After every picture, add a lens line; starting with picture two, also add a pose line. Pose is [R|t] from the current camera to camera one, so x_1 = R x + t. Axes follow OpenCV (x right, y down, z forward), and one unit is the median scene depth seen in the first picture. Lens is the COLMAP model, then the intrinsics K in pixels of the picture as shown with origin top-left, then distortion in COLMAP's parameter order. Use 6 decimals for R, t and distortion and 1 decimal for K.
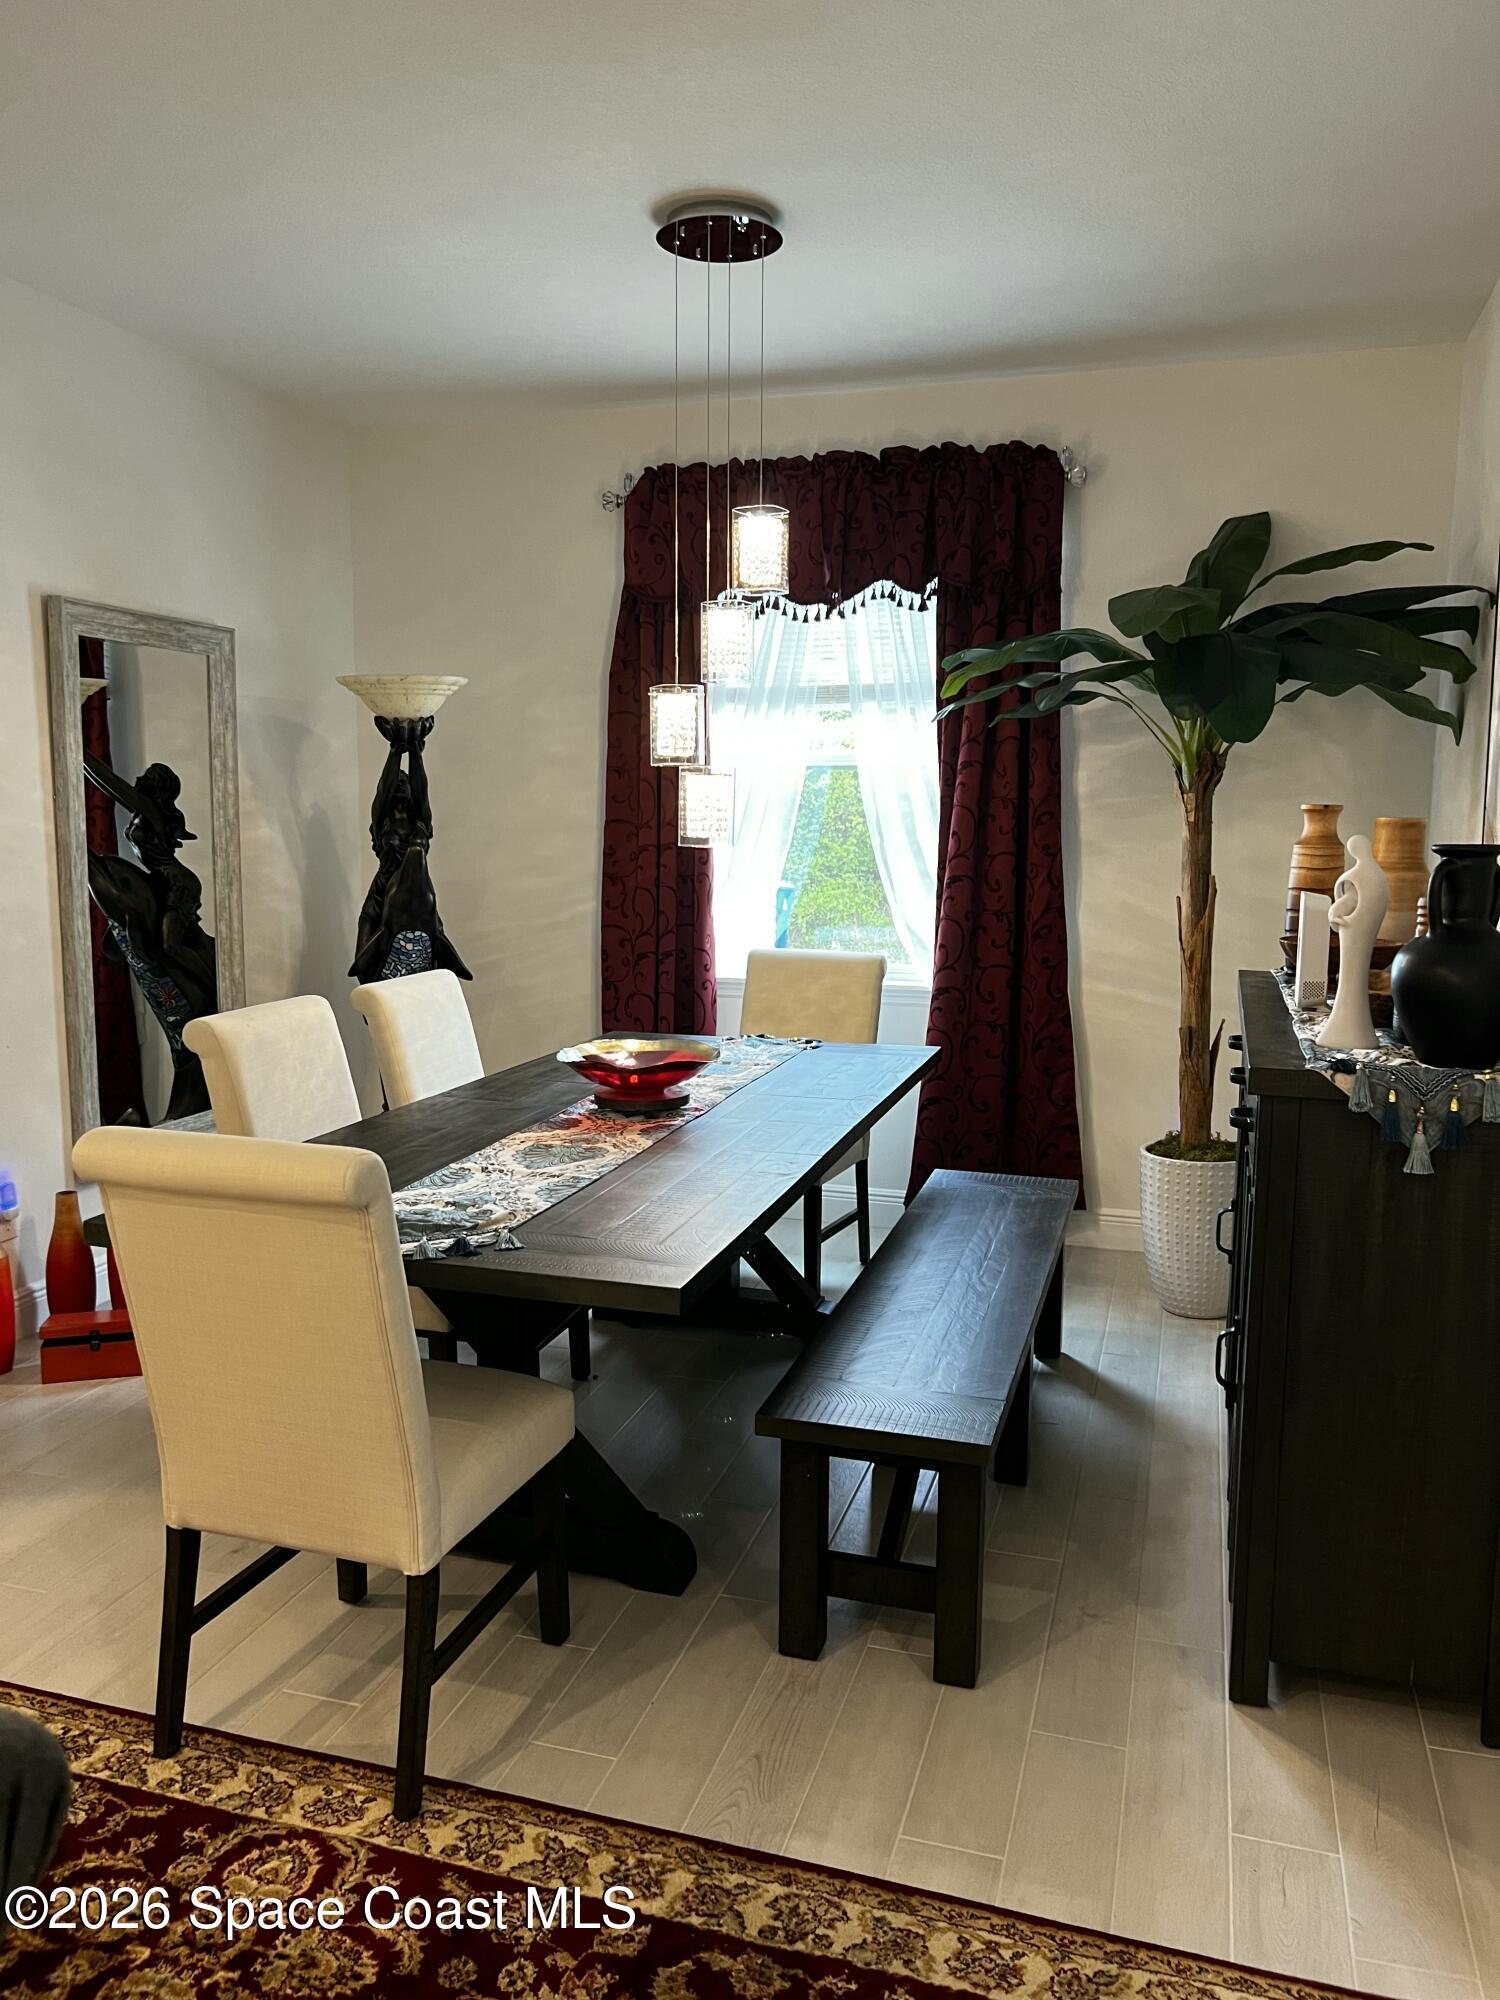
lens RADIAL K [[1508.3, 0, 733.8], [0, 1508.3, 1012.1], [0, 0, 1]] dist [0.040712, -0.050543]
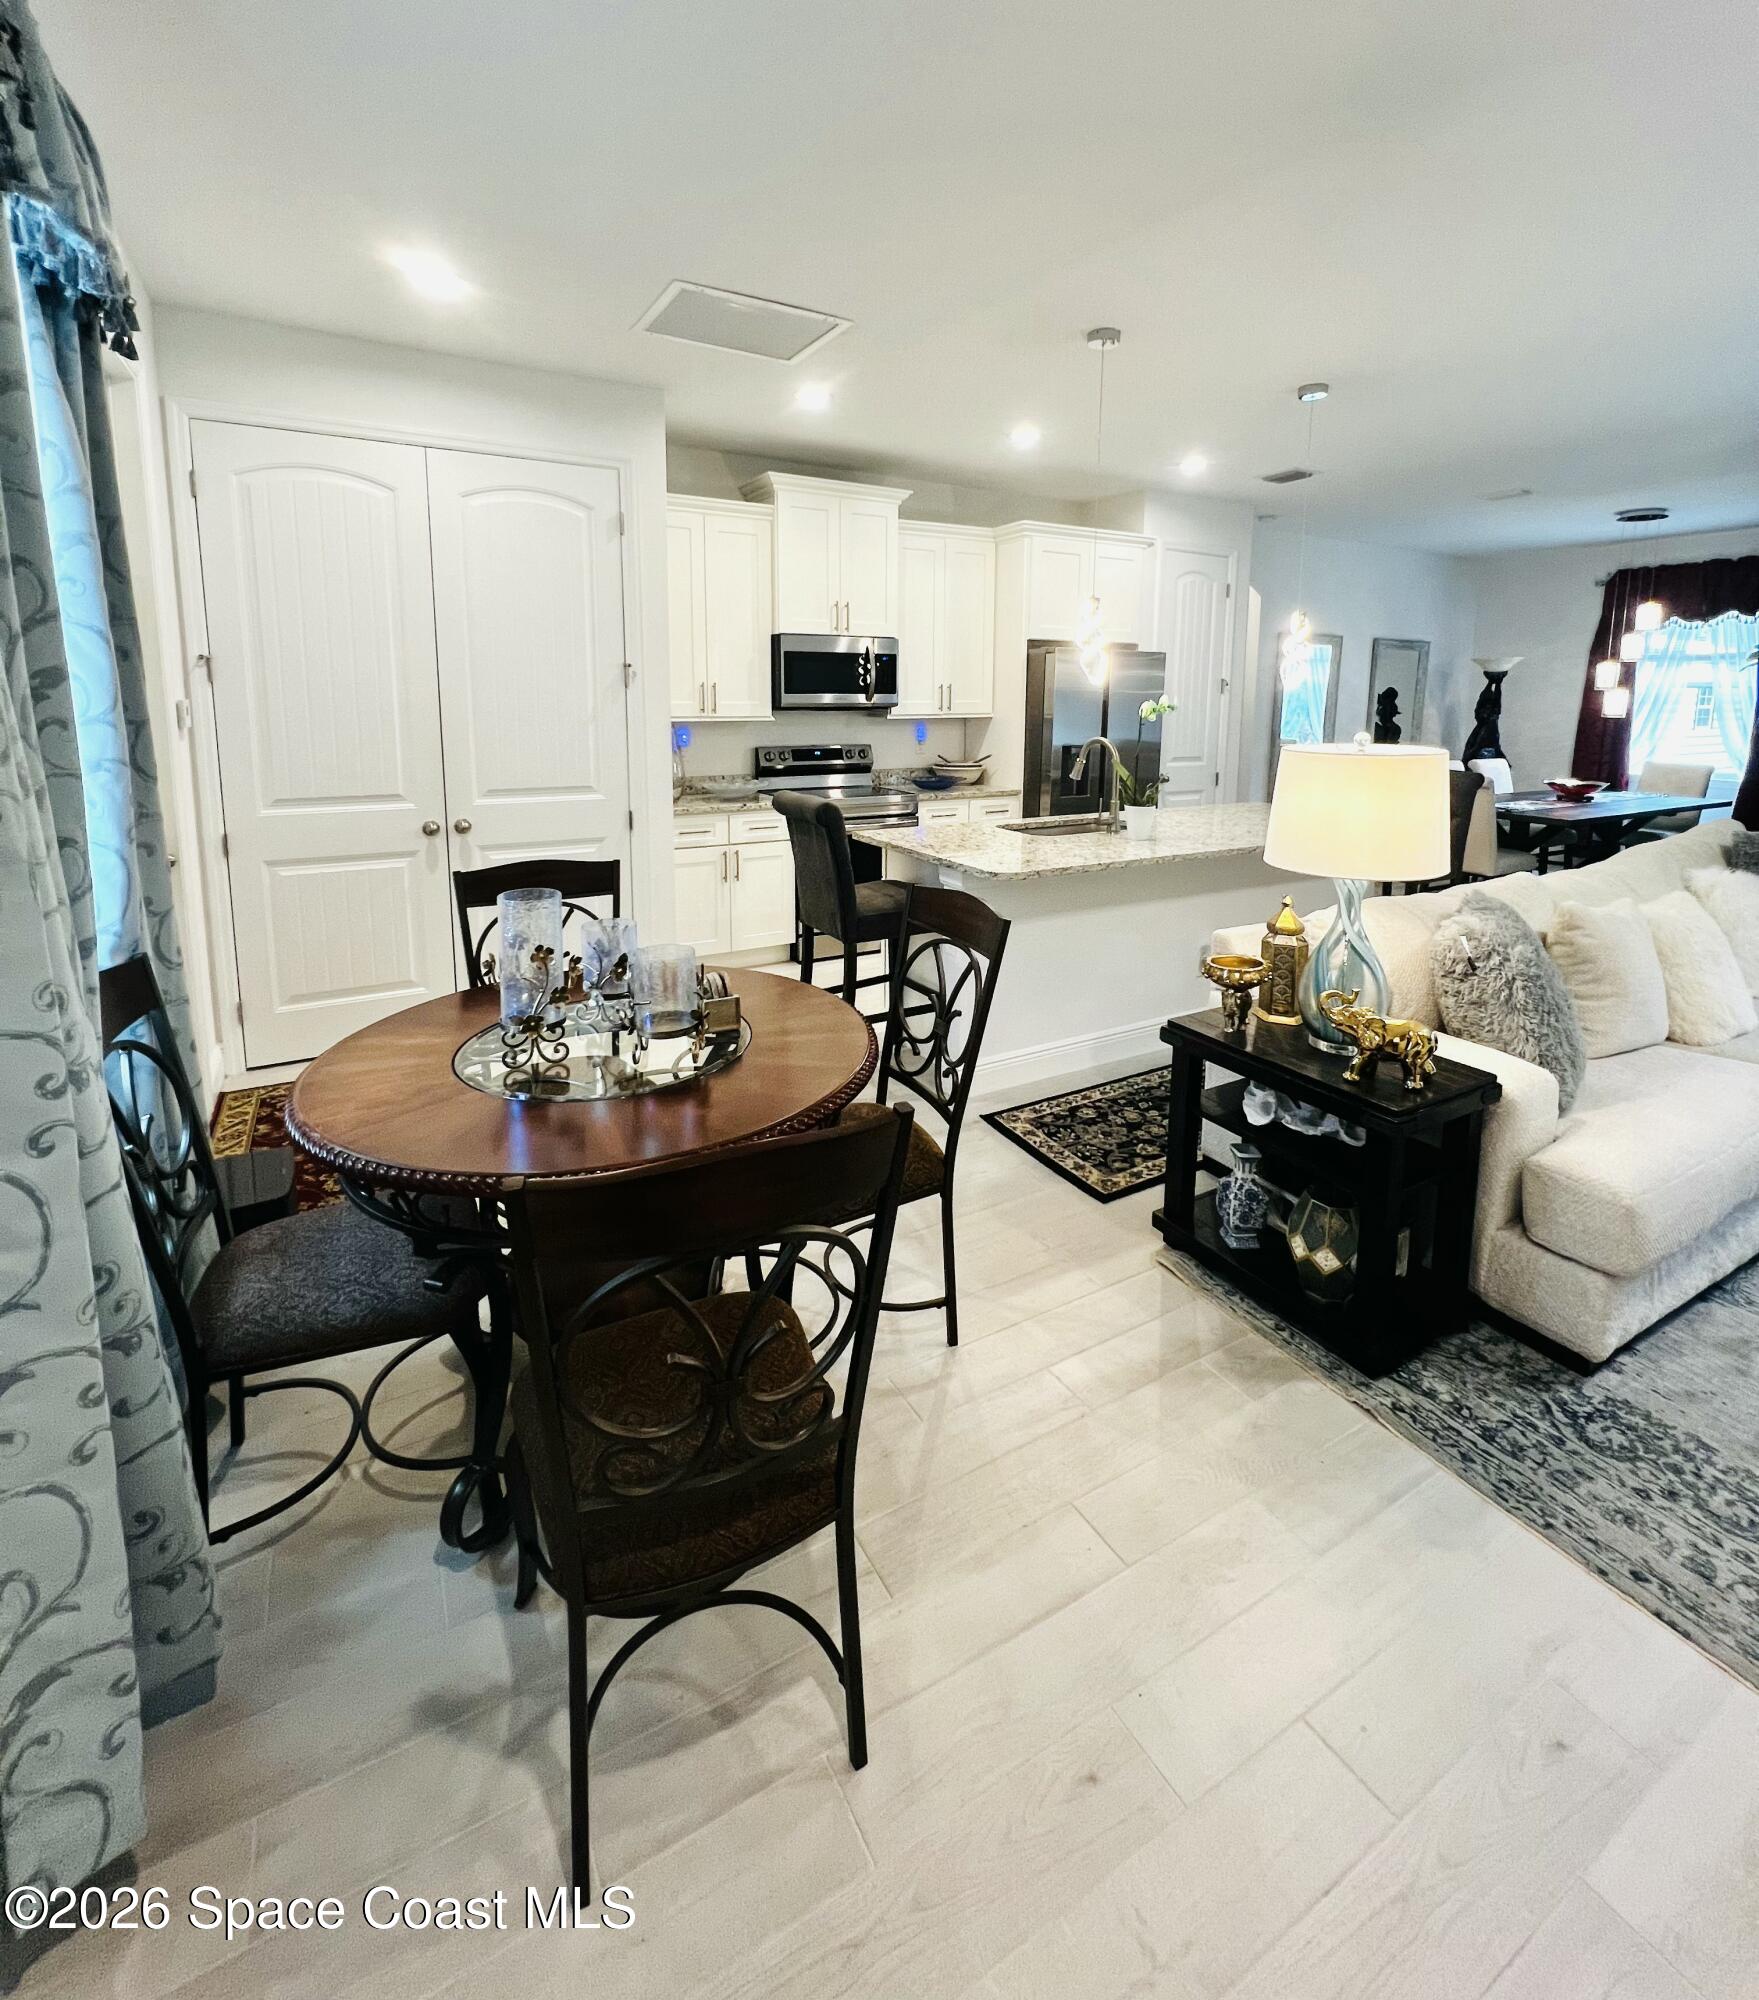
lens RADIAL K [[936.8, 0, 886.0], [0, 936.8, 823.9], [0, 0, 1]] dist [-0.000612, 0.000288]
pose [[0.731554, 0.096694, -0.674891, 0.154889], [-0.098623, 0.994489, 0.035580, 0.136406], [0.674612, 0.040532, 0.737059, -1.029000]]
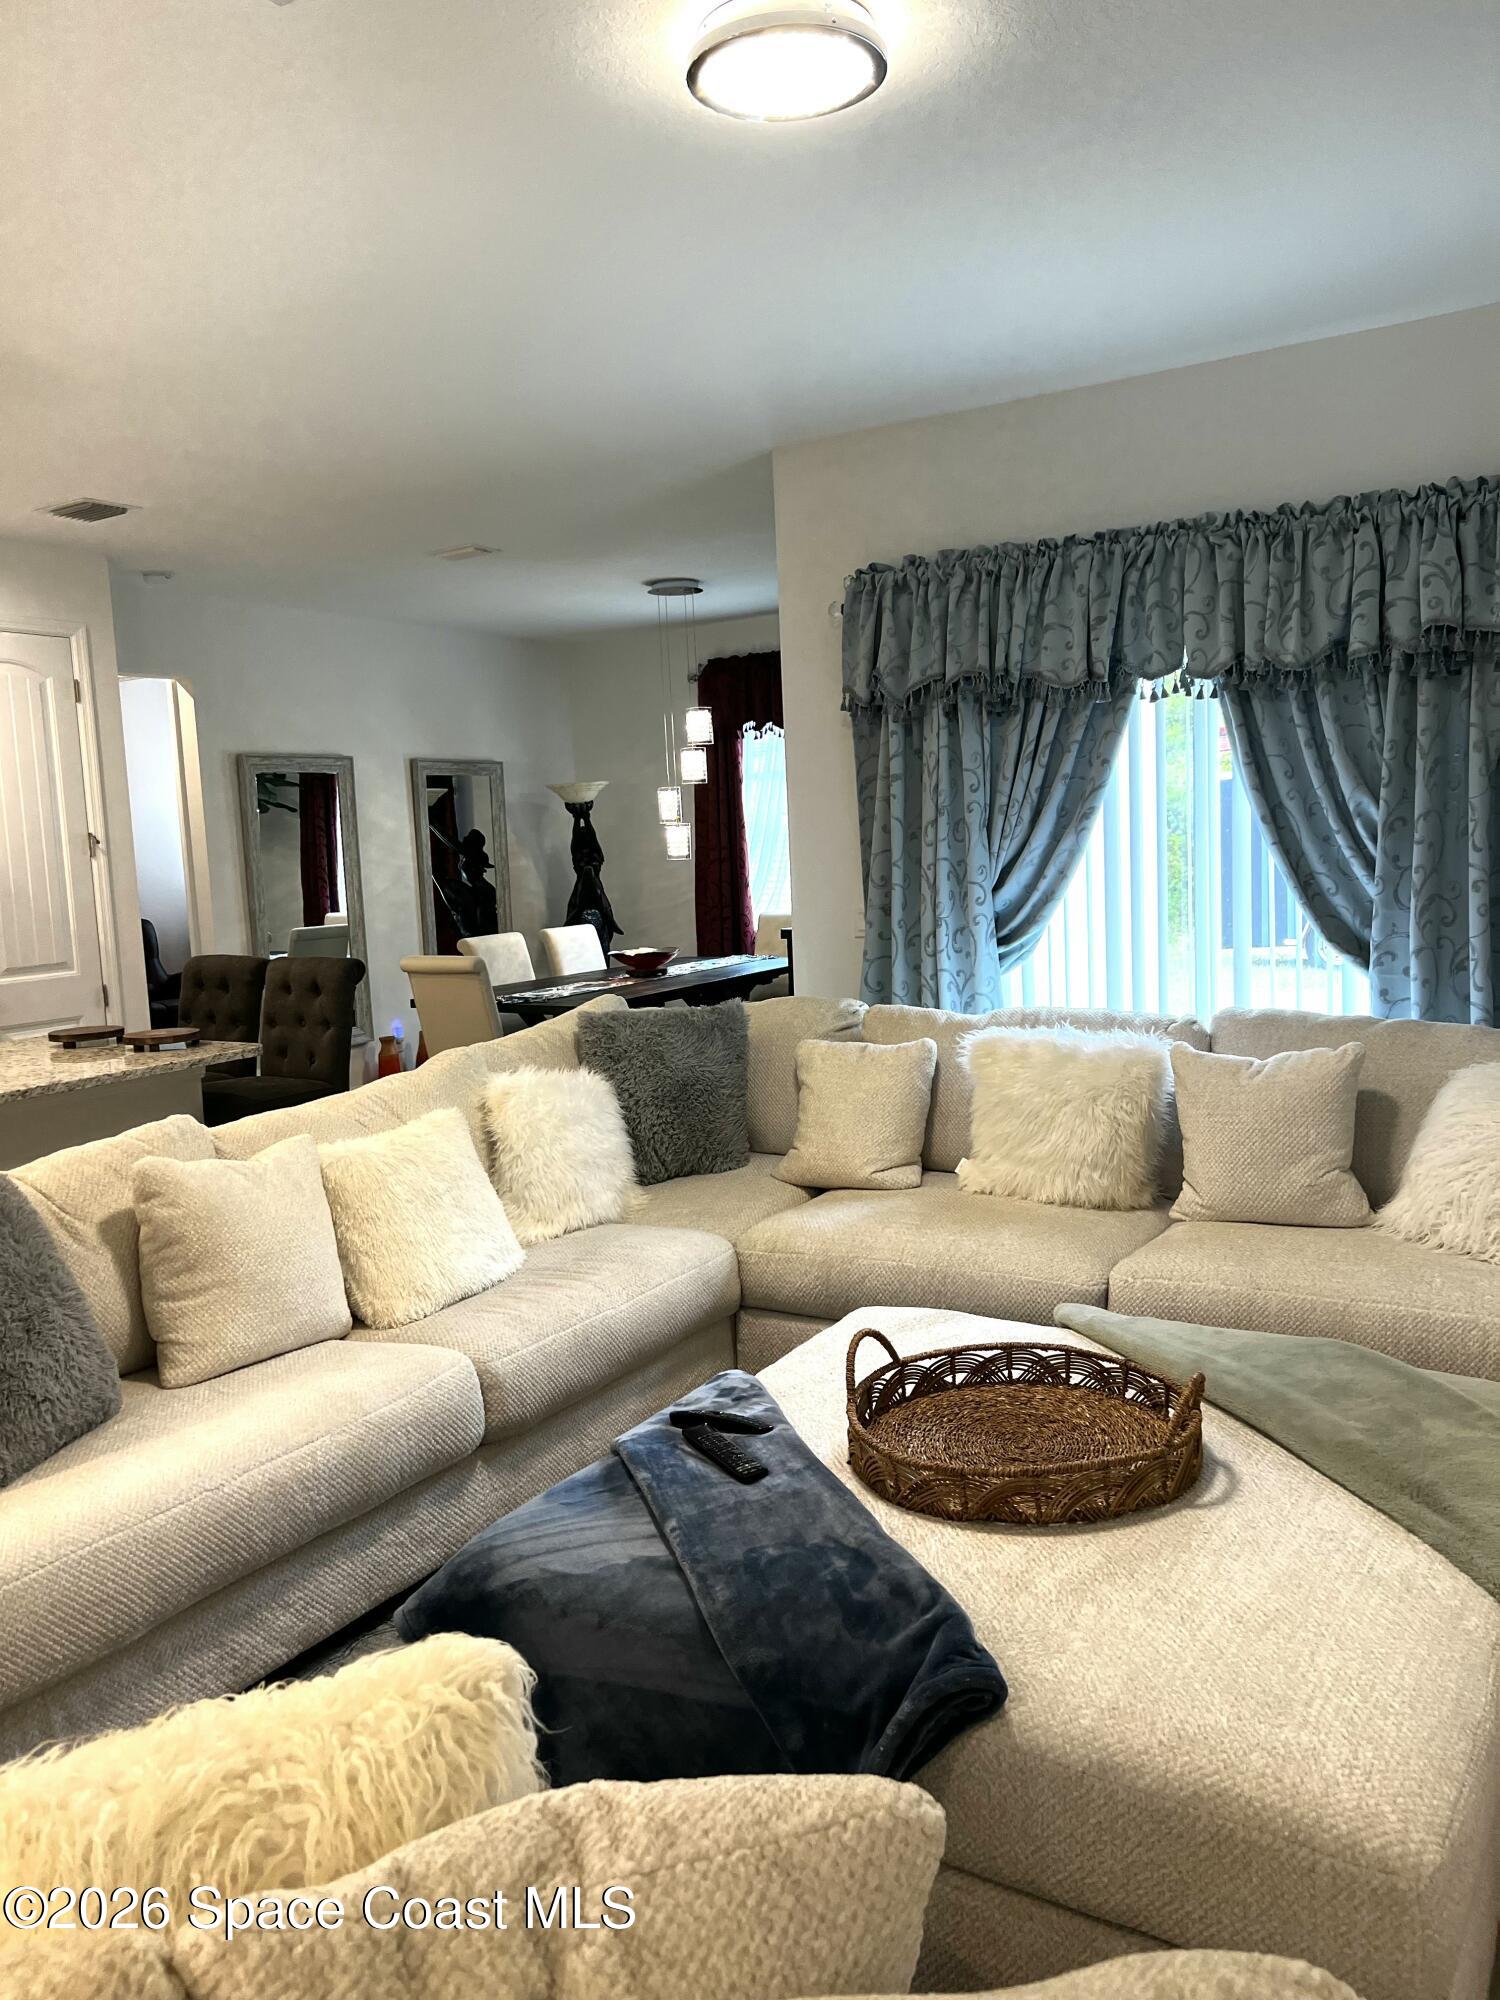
lens RADIAL K [[1508.3, 0, 739.4], [0, 1508.3, 1025.2], [0, 0, 1]] dist [0.040712, -0.050543]
pose [[0.966842, -0.016968, -0.254811, 0.482022], [0.015715, 0.999852, -0.006954, 0.115923], [0.254891, 0.002719, 0.966966, -0.861016]]
